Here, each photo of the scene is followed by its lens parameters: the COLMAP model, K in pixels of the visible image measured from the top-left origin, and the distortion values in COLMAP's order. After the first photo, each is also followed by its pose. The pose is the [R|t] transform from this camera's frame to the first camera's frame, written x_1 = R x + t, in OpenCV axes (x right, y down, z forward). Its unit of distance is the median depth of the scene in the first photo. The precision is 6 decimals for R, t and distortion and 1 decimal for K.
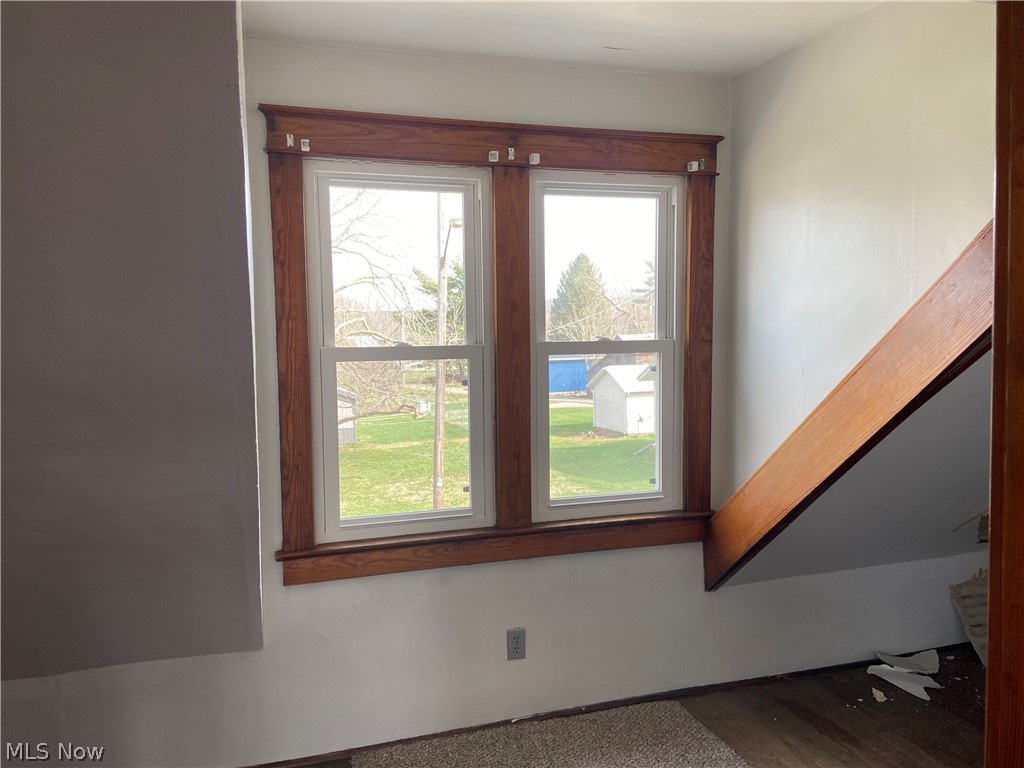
lens RADIAL K [[774.9, 0, 511.8], [0, 774.9, 381.4], [0, 0, 1]] dist [0.137127, -0.152879]
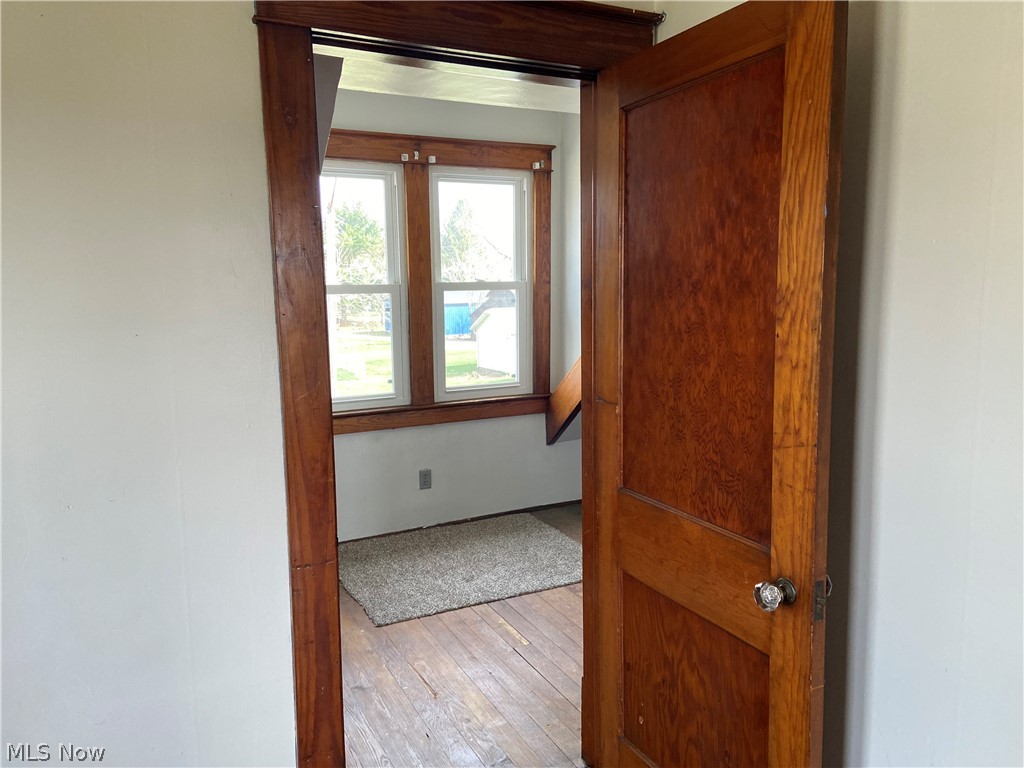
lens RADIAL K [[774.9, 0, 511.8], [0, 774.9, 381.4], [0, 0, 1]] dist [0.137127, -0.152879]
pose [[0.988825, -0.019509, 0.147796, -0.047931], [0.008904, 0.997359, 0.072080, 0.032971], [-0.148812, -0.069958, 0.986388, -0.513606]]
